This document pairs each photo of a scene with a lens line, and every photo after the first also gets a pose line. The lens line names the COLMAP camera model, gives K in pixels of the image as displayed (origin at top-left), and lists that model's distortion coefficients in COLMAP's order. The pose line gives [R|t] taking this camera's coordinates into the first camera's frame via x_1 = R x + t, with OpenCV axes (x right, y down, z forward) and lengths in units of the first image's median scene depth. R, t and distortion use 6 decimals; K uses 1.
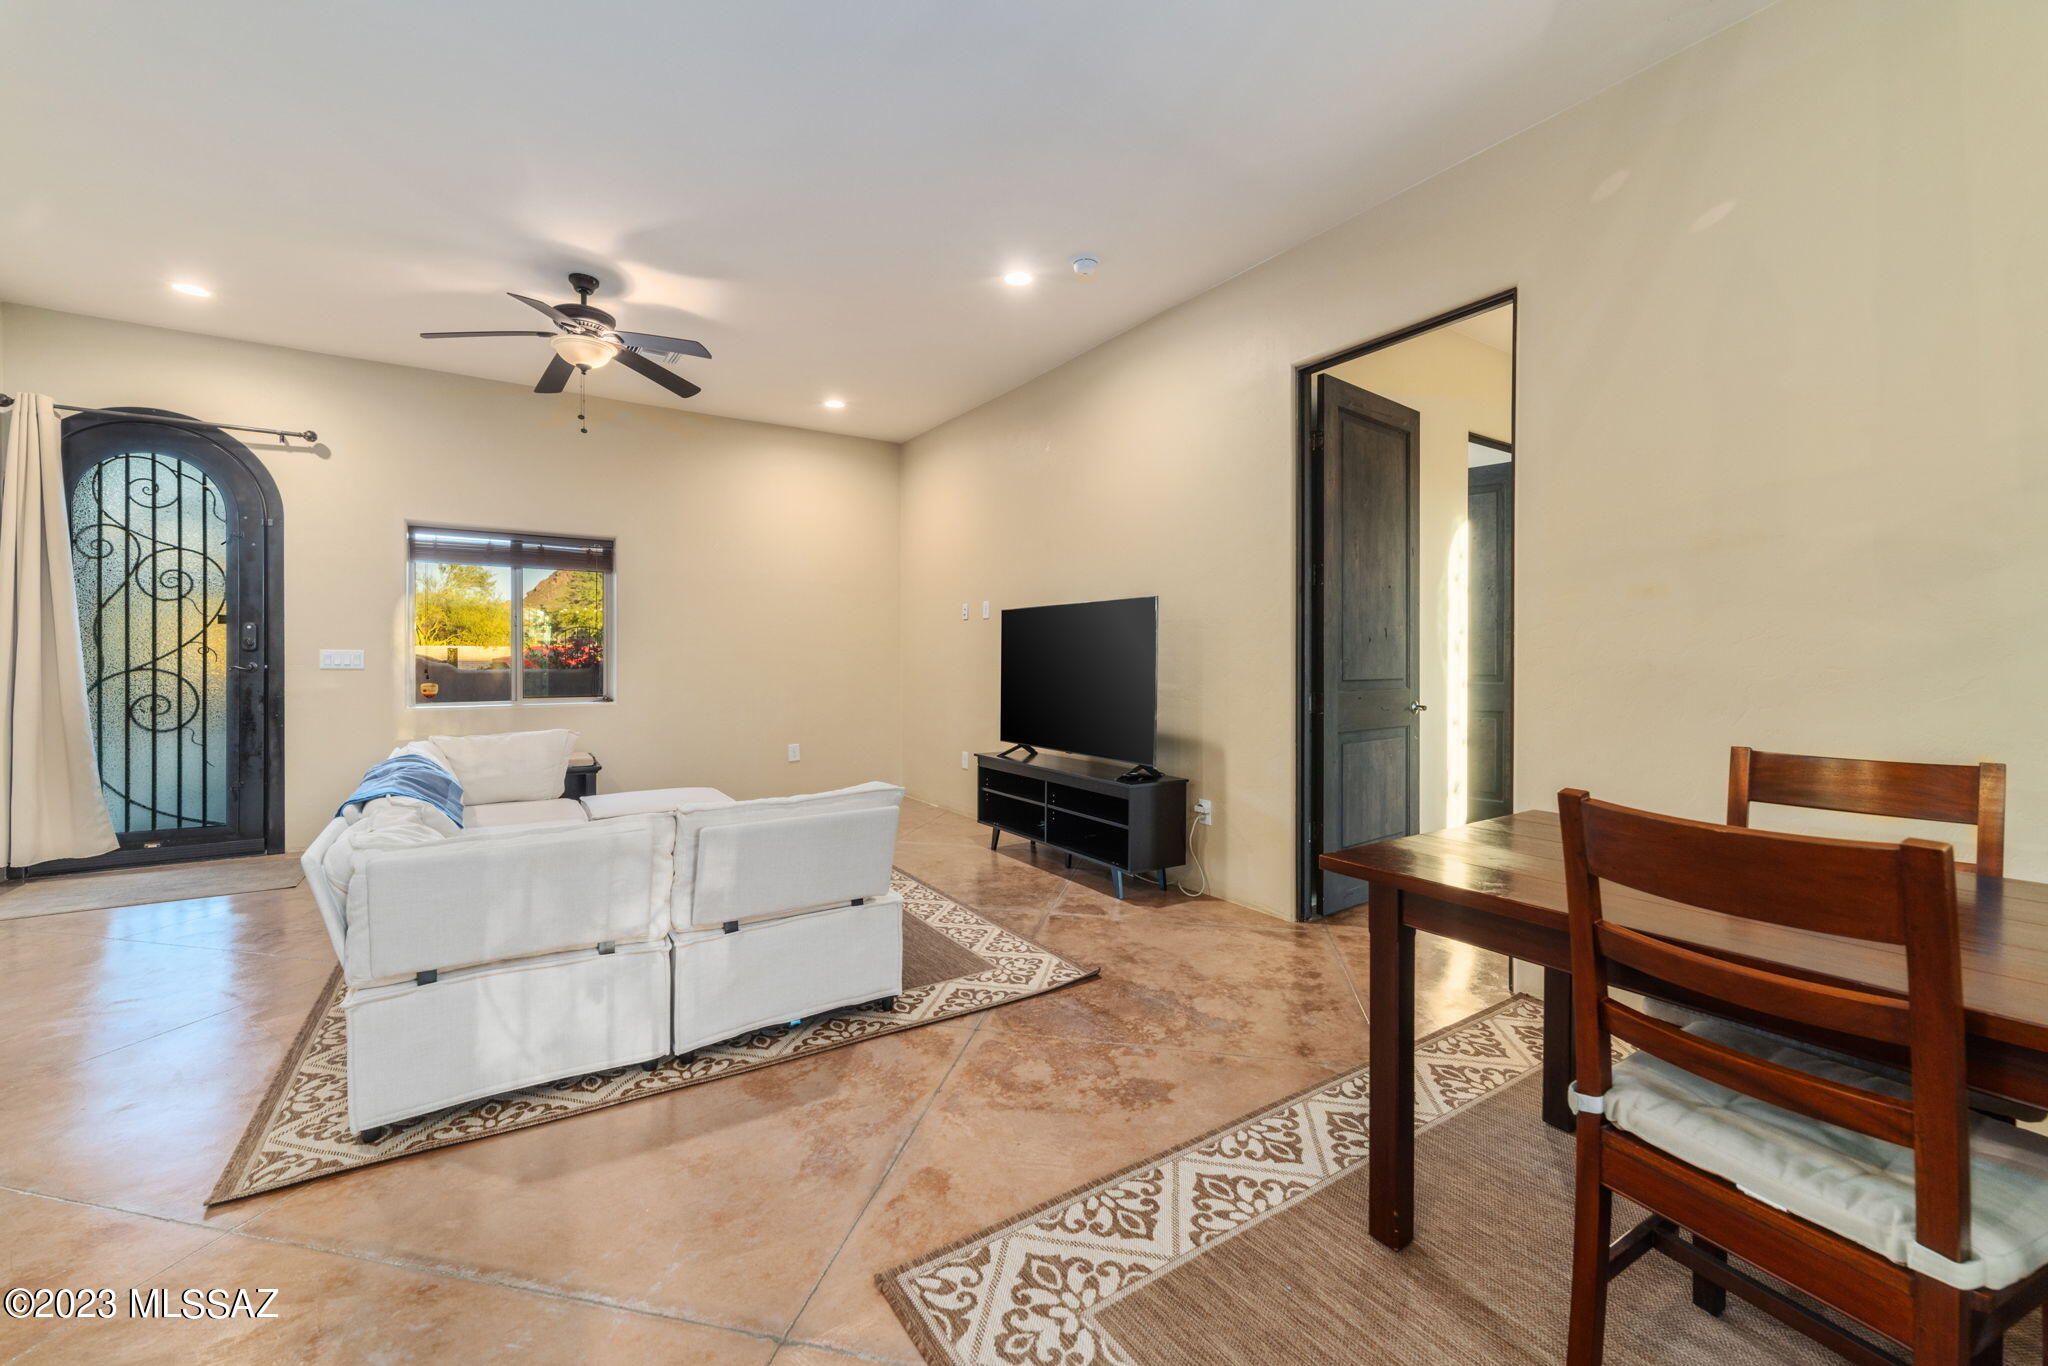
lens RADIAL K [[824.0, 0, 1022.2], [0, 824.0, 653.4], [0, 0, 1]] dist [0.001083, 0.000088]
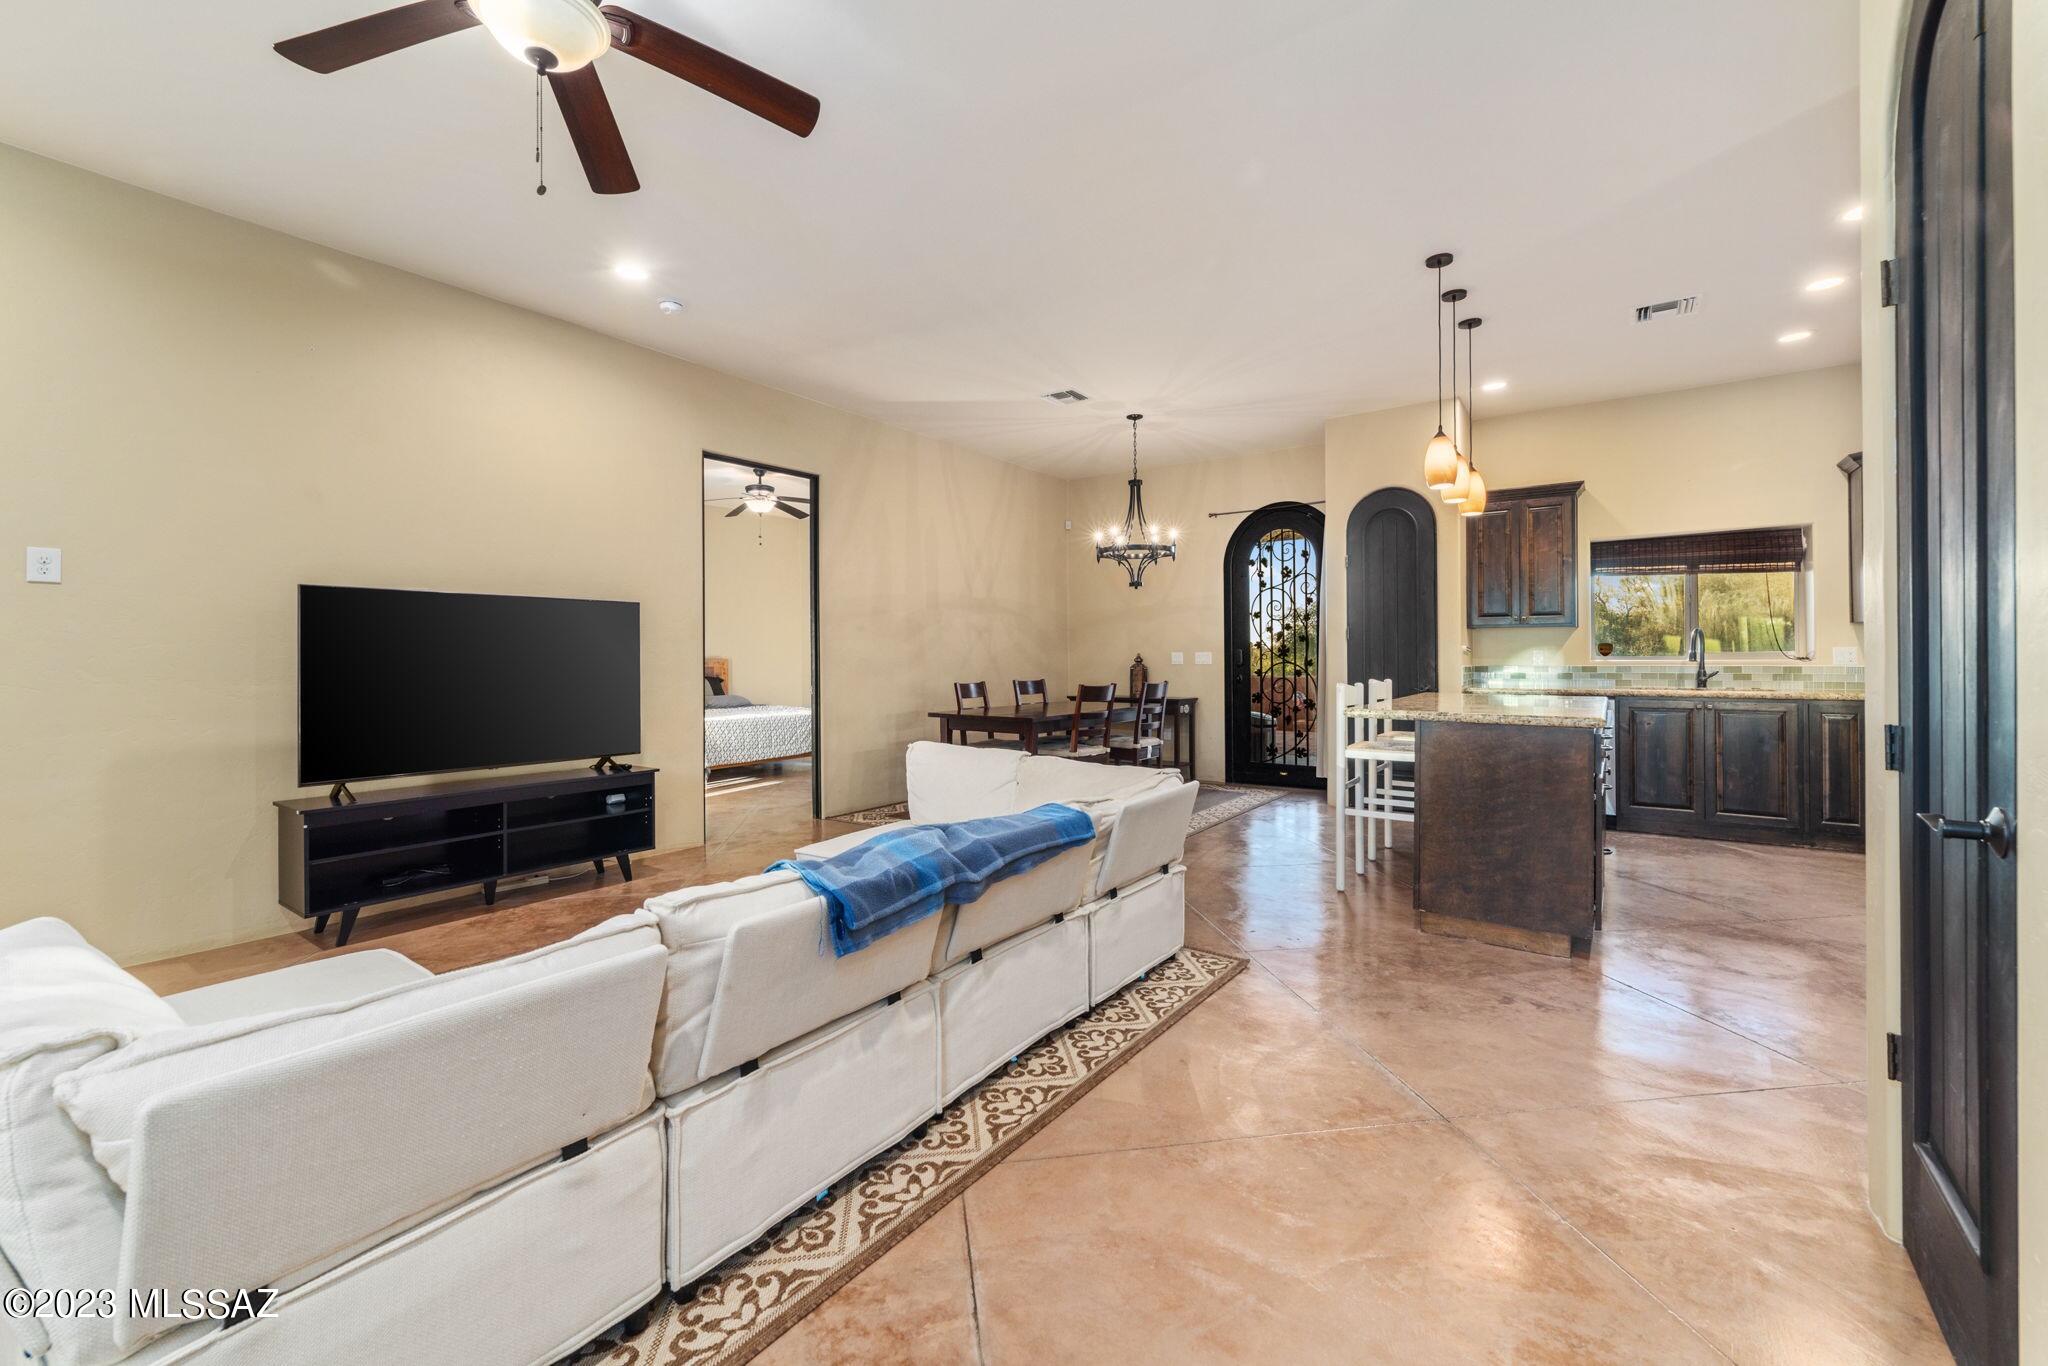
lens RADIAL K [[832.4, 0, 1029.5], [0, 832.4, 640.5], [0, 0, 1]] dist [0.001648, 0.000049]
pose [[-0.368643, 0.013105, 0.929478, -1.666283], [-0.004273, 0.999866, -0.015792, -0.000279], [-0.929561, -0.009793, -0.368538, 1.407803]]
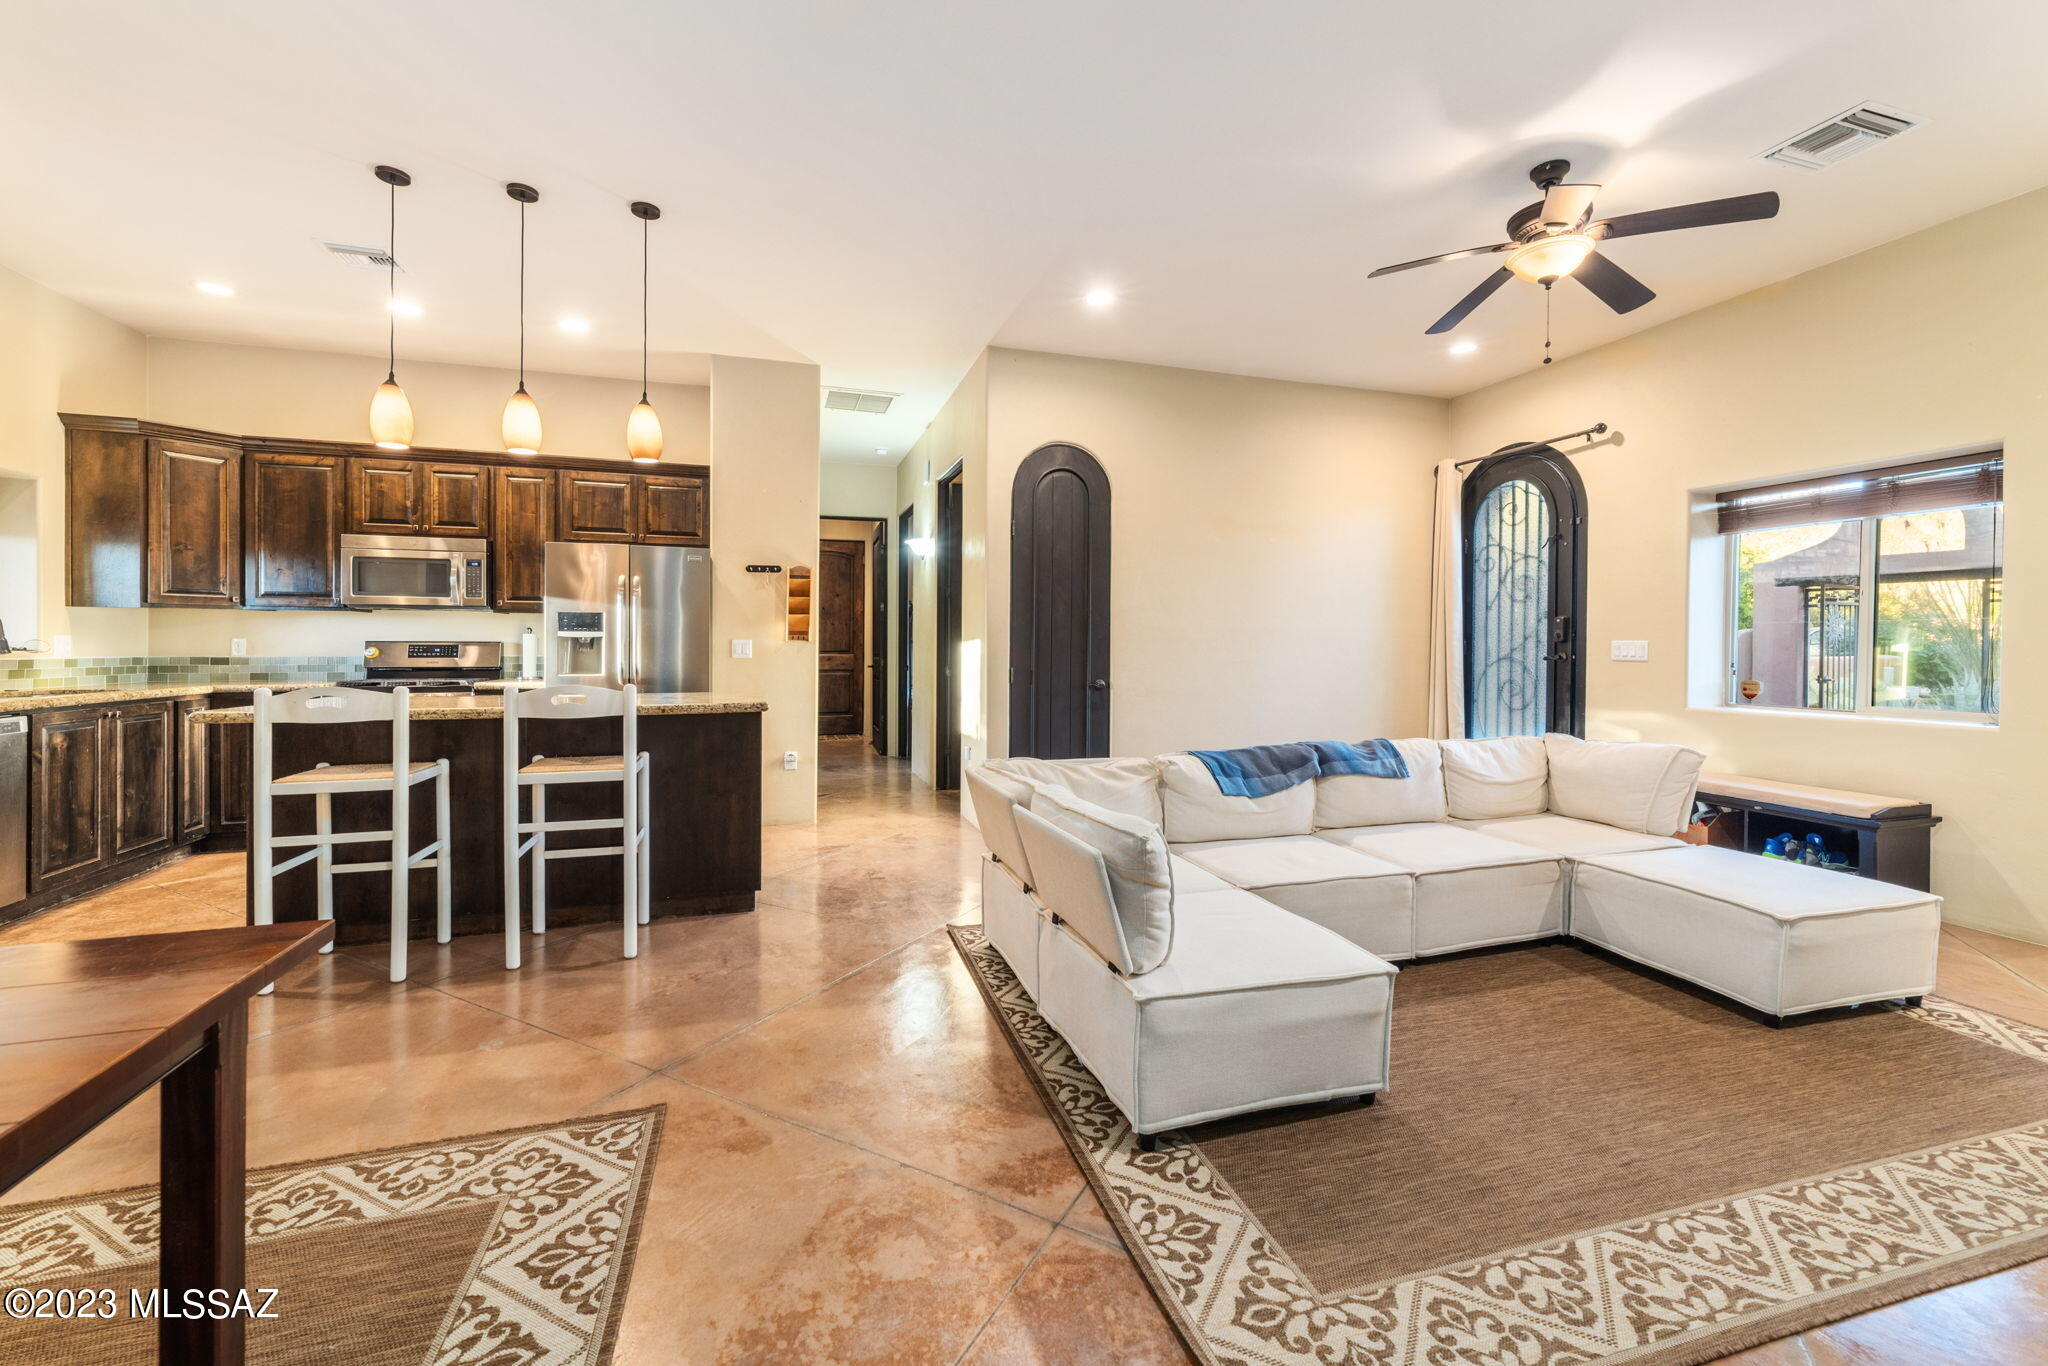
lens RADIAL K [[835.1, 0, 1022.5], [0, 835.1, 643.6], [0, 0, 1]] dist [-0.000548, 0.000874]
pose [[-0.279869, -0.007746, -0.960007, 0.573550], [0.002200, 0.999960, -0.008710, 0.010083], [0.960036, -0.004550, -0.279841, 1.144991]]
